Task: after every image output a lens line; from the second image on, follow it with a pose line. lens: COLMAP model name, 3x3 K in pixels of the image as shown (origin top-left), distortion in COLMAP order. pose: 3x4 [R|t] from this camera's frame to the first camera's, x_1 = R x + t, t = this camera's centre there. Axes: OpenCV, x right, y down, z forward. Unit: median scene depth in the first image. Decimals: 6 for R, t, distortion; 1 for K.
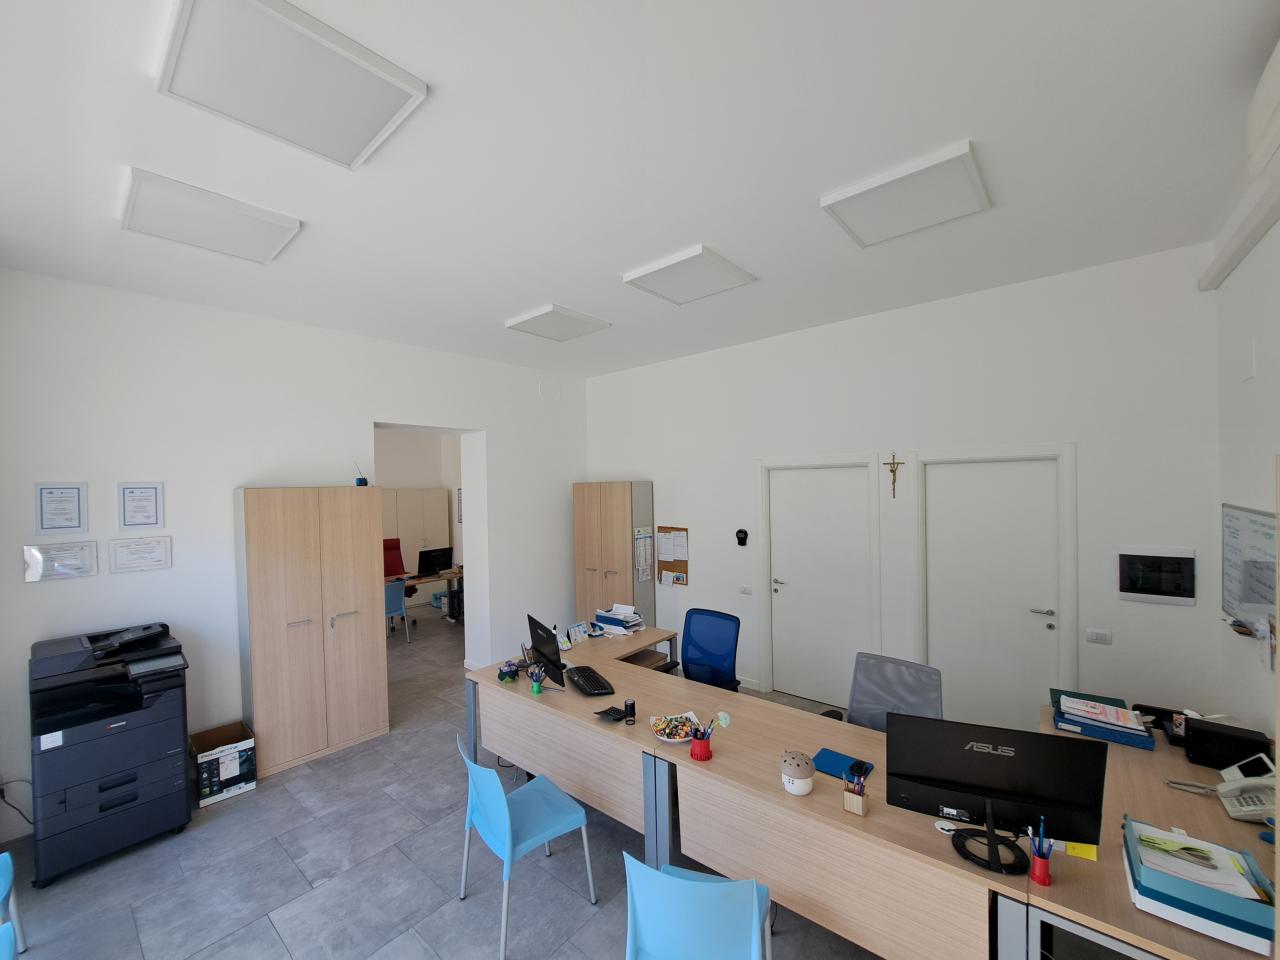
lens RADIAL K [[509.2, 0, 640.3], [0, 509.2, 486.4], [0, 0, 1]] dist [-0.013941, -0.000572]
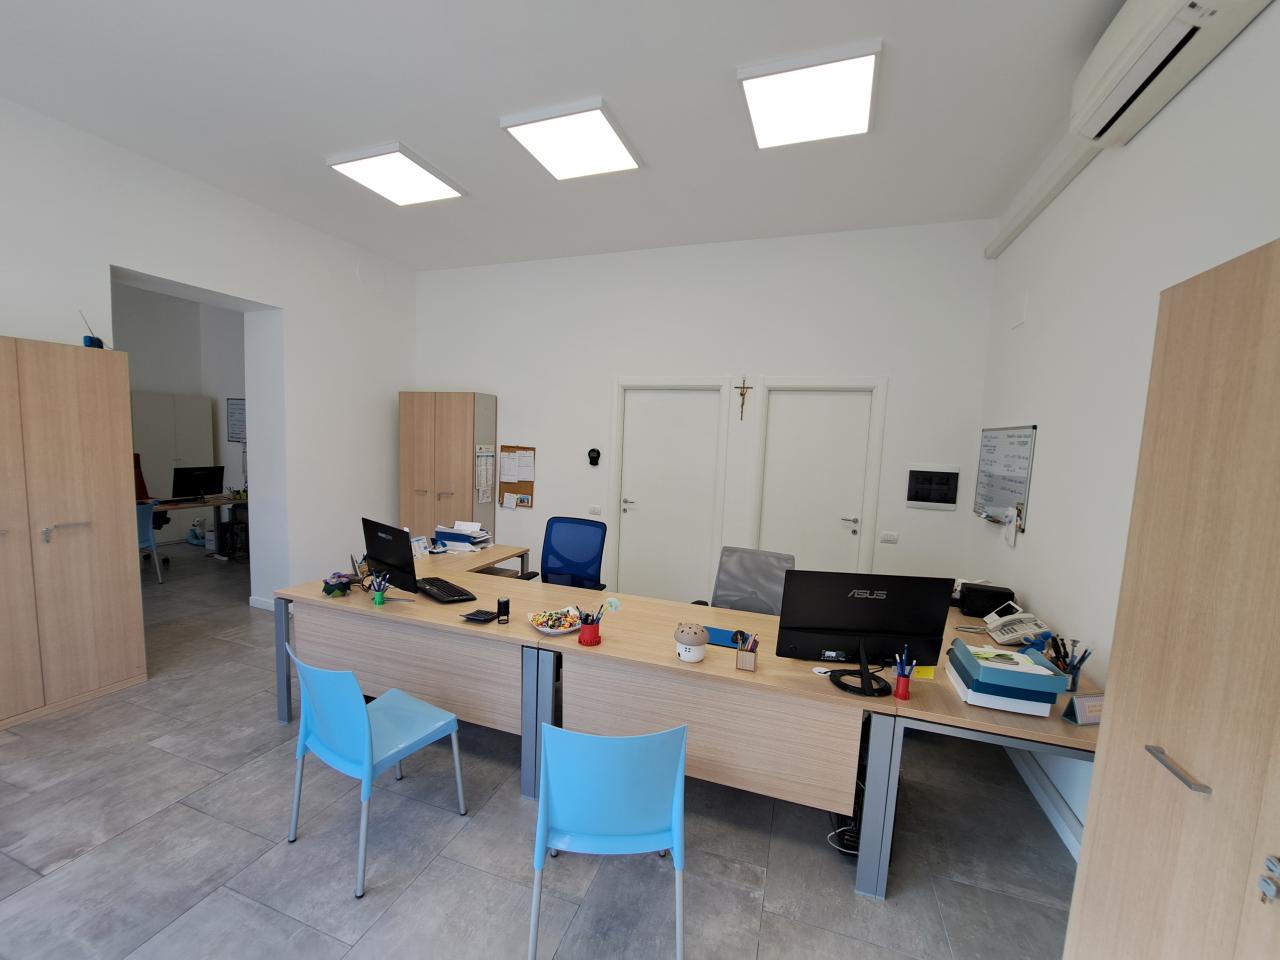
lens RADIAL K [[509.2, 0, 641.6], [0, 509.2, 486.8], [0, 0, 1]] dist [-0.013941, -0.000572]
pose [[0.932673, 0.027140, 0.359699, -0.099290], [-0.059096, 0.995189, 0.078143, 0.113997], [-0.355848, -0.094138, 0.929790, 0.075045]]
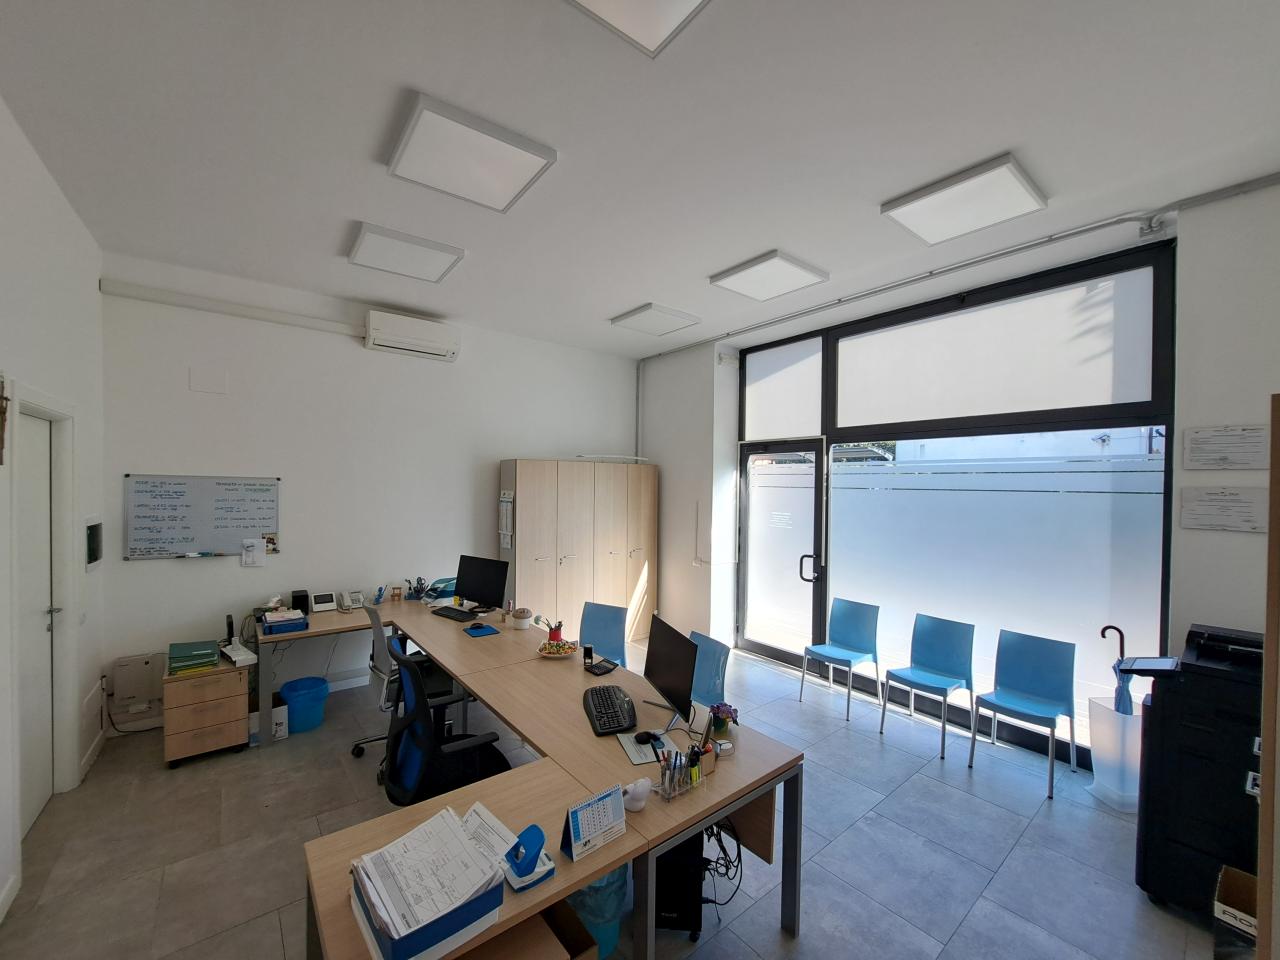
lens RADIAL K [[509.2, 0, 632.7], [0, 509.2, 489.7], [0, 0, 1]] dist [-0.013941, -0.000572]
pose [[-0.978334, 0.000100, 0.207035, -0.278938], [0.003233, 0.999885, 0.014794, 0.050970], [-0.207010, 0.015143, -0.978222, 1.687597]]
